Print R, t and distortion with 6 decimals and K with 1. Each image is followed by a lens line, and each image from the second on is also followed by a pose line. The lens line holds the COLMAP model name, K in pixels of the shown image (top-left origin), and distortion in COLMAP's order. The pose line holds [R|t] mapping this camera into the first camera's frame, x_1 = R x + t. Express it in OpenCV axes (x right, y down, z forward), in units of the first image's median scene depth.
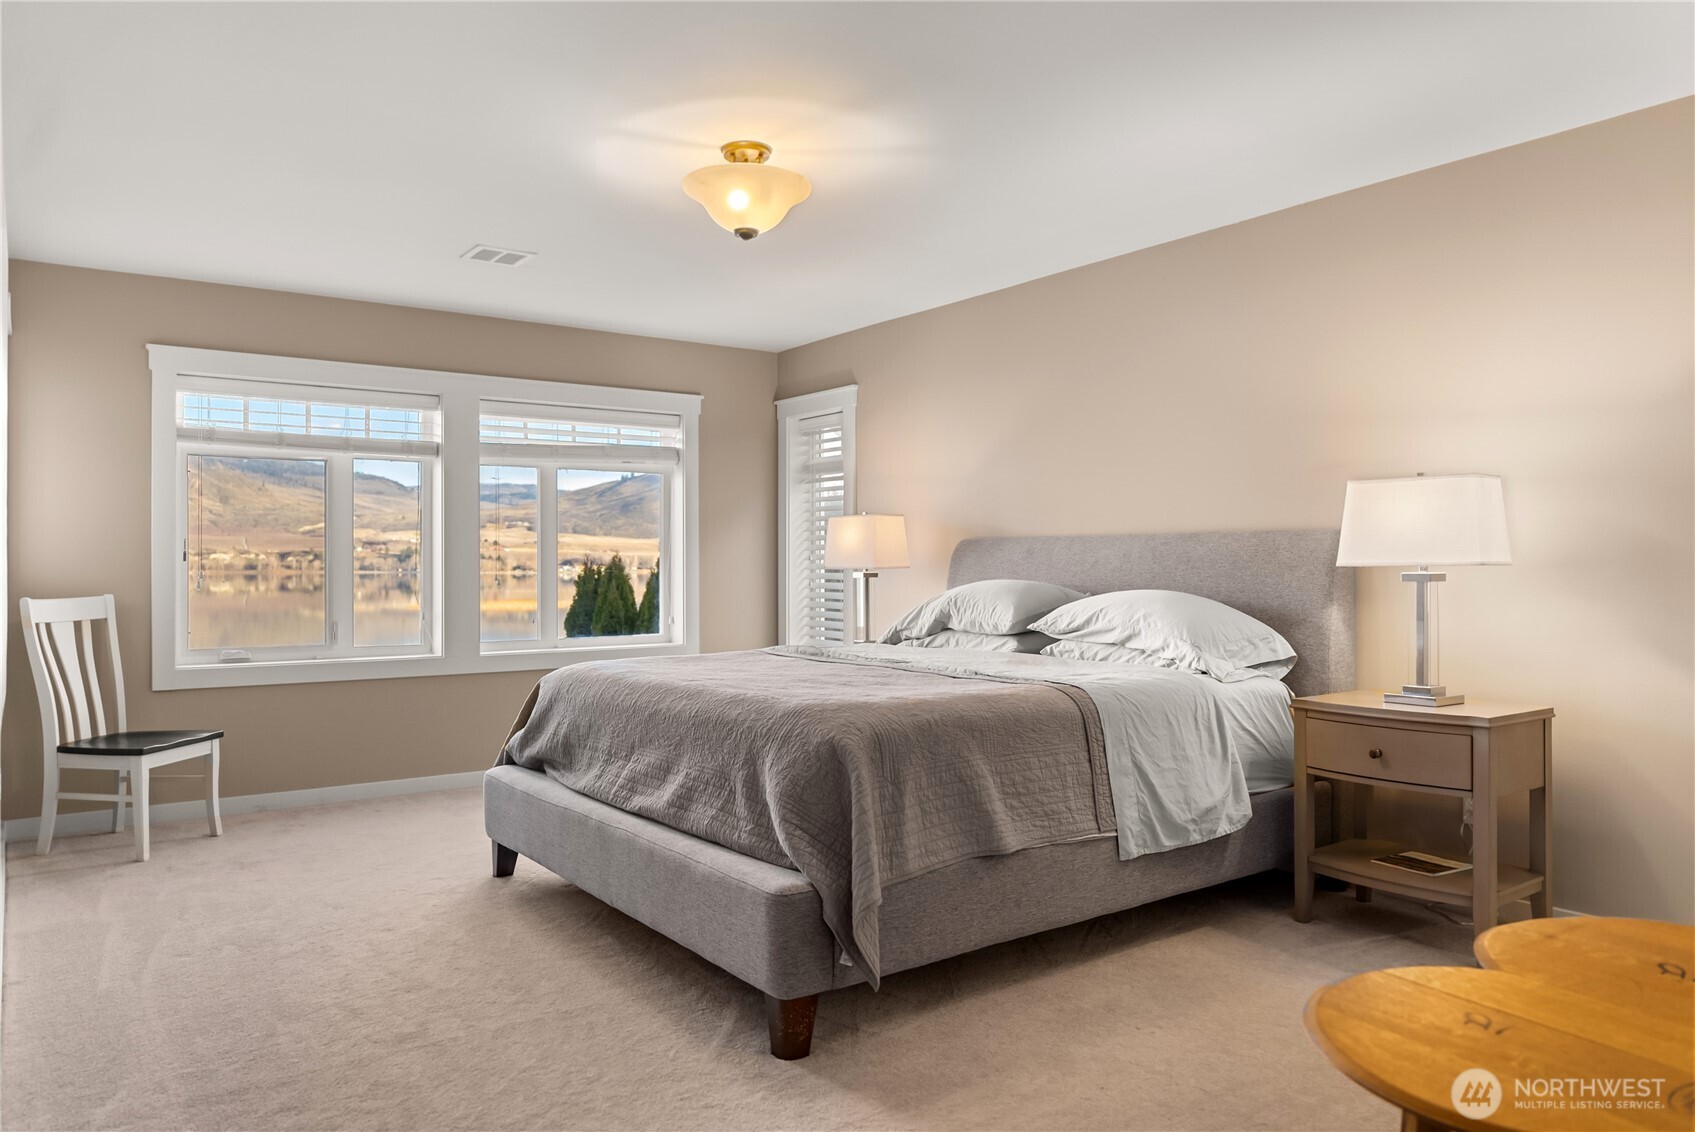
lens RADIAL K [[1160.9, 0, 847.5], [0, 1160.9, 566.0], [0, 0, 1]] dist [-0.007215, -0.001071]
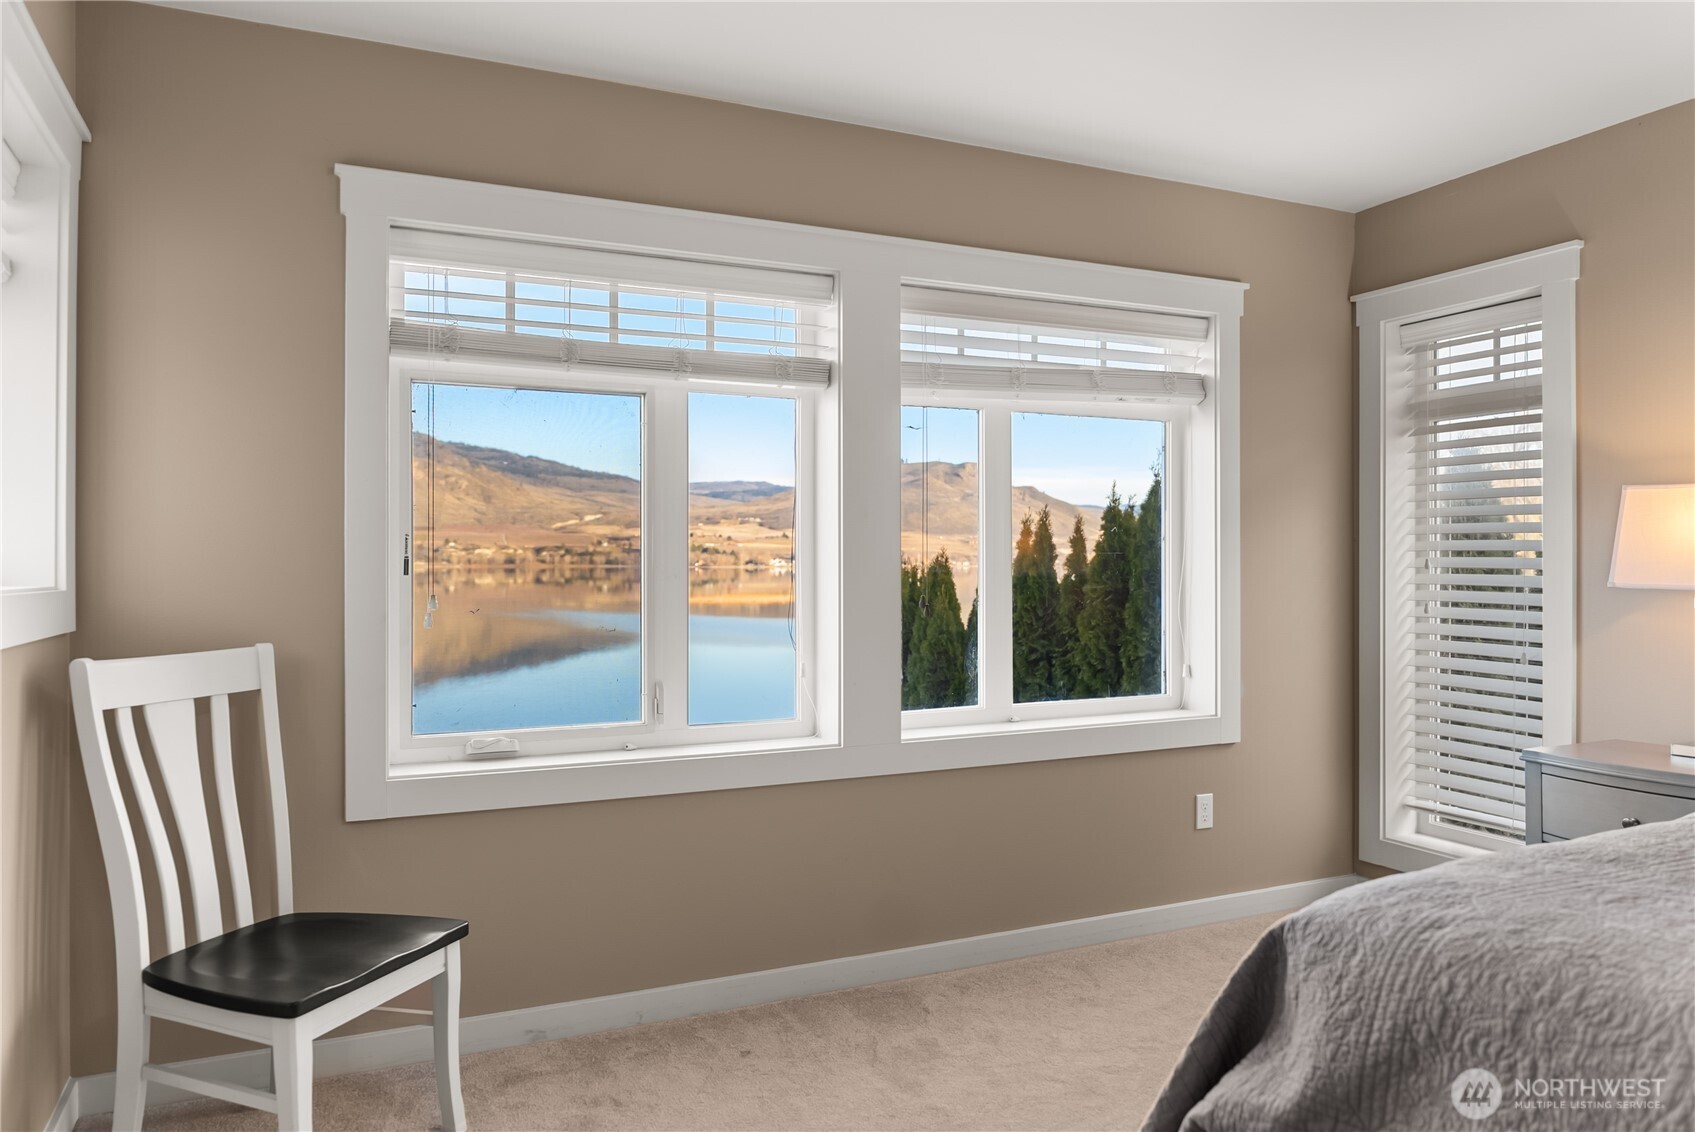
lens RADIAL K [[1146.3, 0, 847.5], [0, 1146.3, 566.0], [0, 0, 1]] dist [0.001119, 0.000108]
pose [[0.982134, 0.001821, -0.188173, -0.202620], [-0.000898, 0.999987, 0.004989, -0.009006], [0.188180, -0.004731, 0.982123, 0.386985]]
